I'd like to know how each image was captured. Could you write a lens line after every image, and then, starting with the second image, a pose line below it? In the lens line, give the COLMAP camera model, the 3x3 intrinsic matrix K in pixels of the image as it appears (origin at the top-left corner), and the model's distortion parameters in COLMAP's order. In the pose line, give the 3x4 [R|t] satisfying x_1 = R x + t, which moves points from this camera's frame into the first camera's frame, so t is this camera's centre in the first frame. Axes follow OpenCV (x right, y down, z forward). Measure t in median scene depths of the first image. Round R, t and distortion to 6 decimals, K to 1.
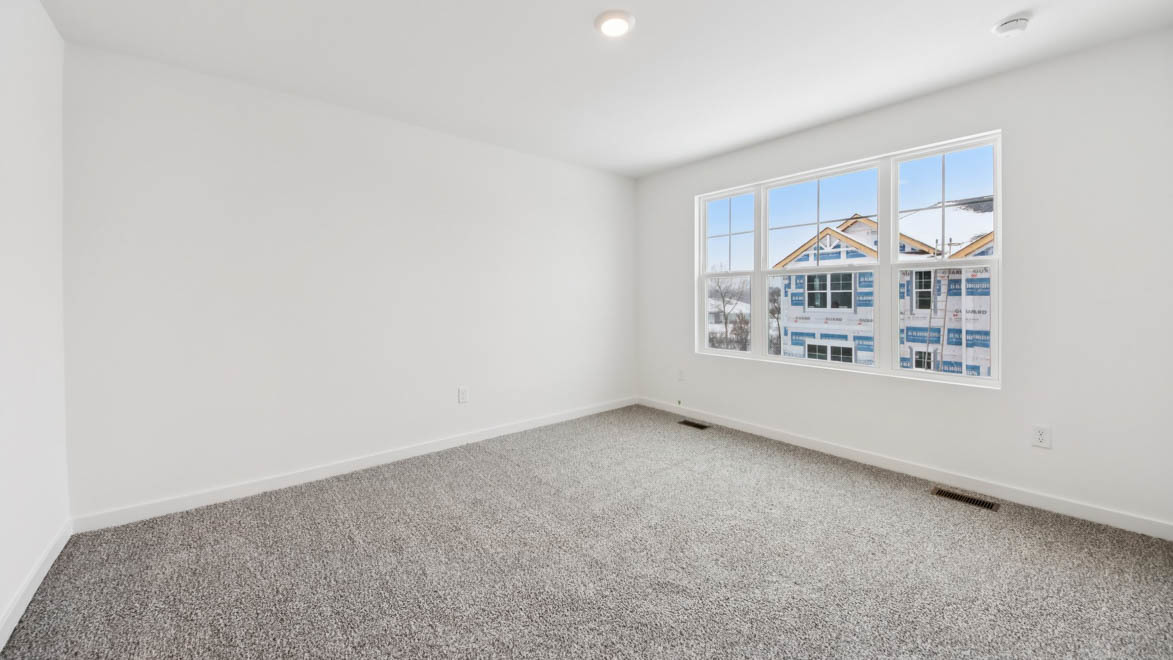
lens RADIAL K [[446.8, 0, 585.8], [0, 446.8, 287.7], [0, 0, 1]] dist [0.000876, -0.000095]
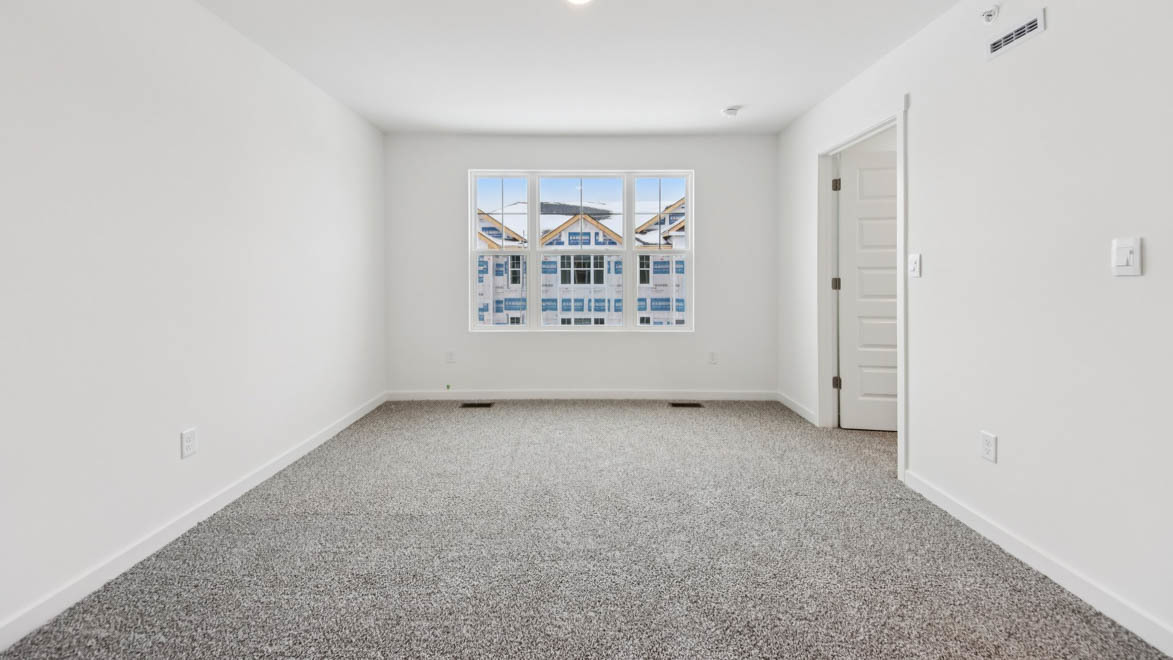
lens RADIAL K [[440.3, 0, 581.8], [0, 440.3, 277.5], [0, 0, 1]] dist [-0.000527, -0.000276]
pose [[0.609560, -0.003312, 0.792733, -0.360043], [-0.019392, 0.999630, 0.019087, 0.004128], [-0.792503, -0.027008, 0.609270, 0.224617]]
